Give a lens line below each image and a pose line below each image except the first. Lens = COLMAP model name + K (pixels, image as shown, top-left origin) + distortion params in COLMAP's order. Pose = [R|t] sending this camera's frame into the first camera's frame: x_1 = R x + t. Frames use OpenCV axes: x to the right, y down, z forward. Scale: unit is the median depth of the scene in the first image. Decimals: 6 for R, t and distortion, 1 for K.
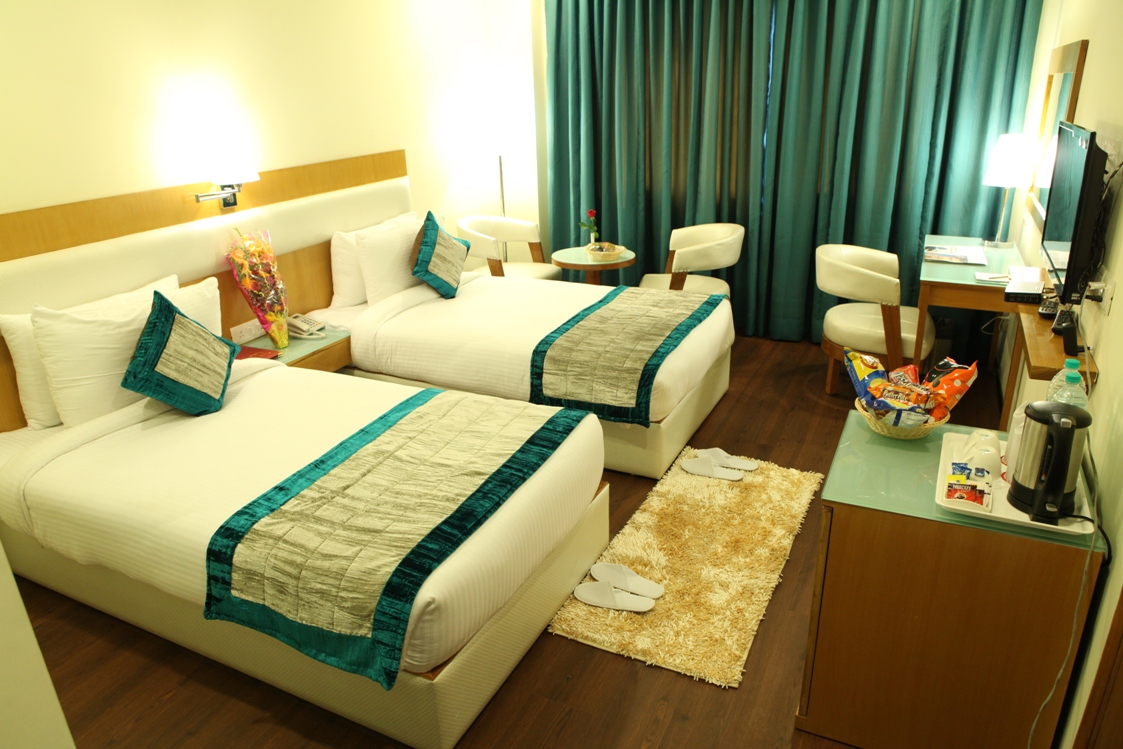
lens RADIAL K [[765.1, 0, 561.5], [0, 765.1, 374.5], [0, 0, 1]] dist [-0.112970, 0.076923]
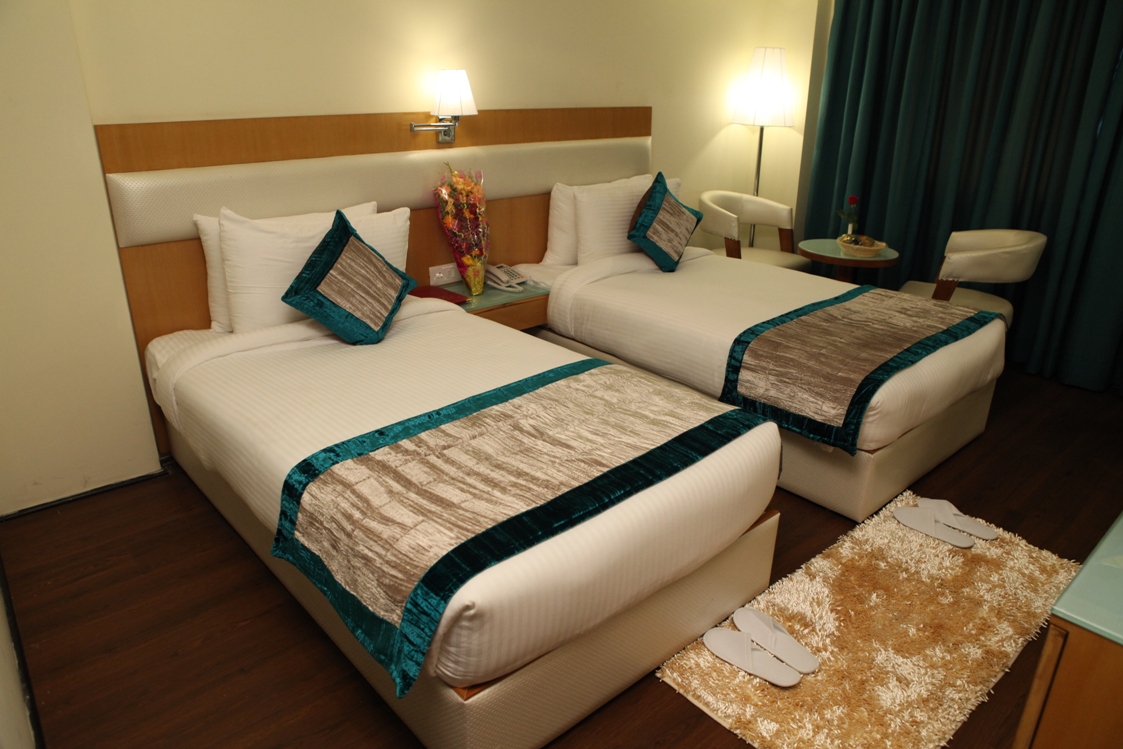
lens RADIAL K [[766.9, 0, 560.7], [0, 766.9, 369.5], [0, 0, 1]] dist [-0.111485, 0.079755]
pose [[0.926841, 0.173983, -0.332710, 0.084870], [-0.173065, 0.984369, 0.032639, 0.009118], [0.333189, 0.027330, 0.942464, 0.171943]]
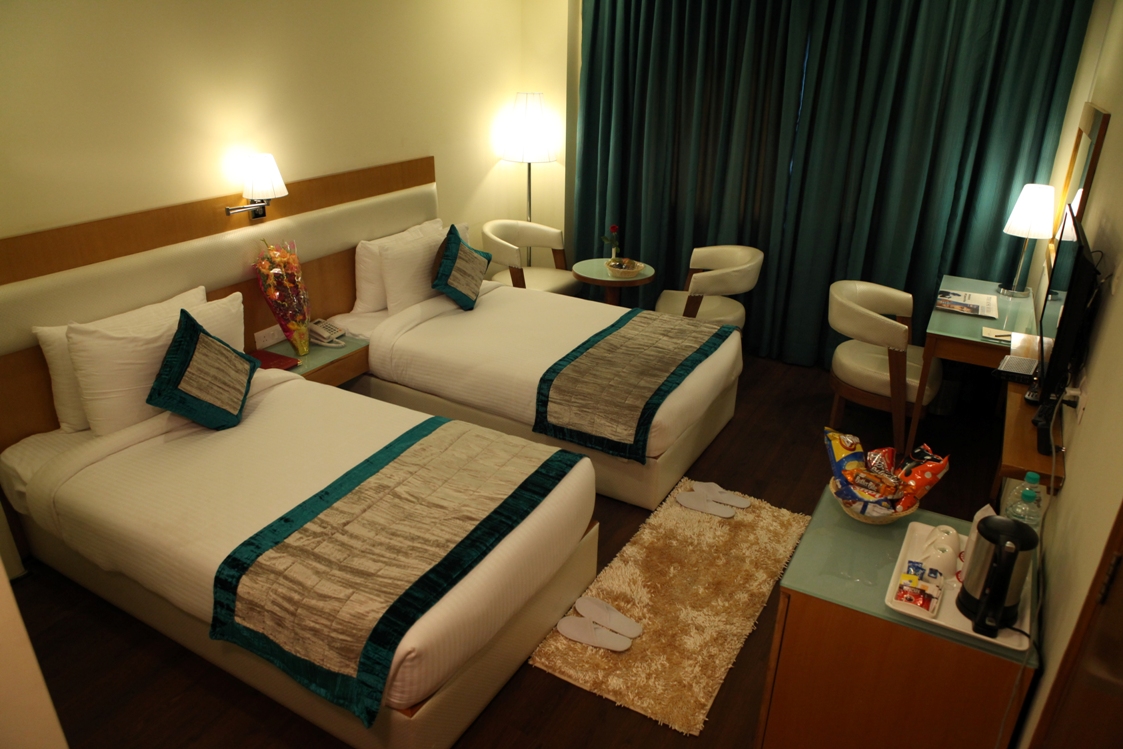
lens RADIAL K [[765.1, 0, 561.5], [0, 765.1, 374.5], [0, 0, 1]] dist [-0.112970, 0.076923]
pose [[0.997120, 0.065575, -0.038102, 0.036573], [-0.063934, 0.997036, 0.042810, -0.098788], [0.040796, -0.040250, 0.998356, -0.038266]]
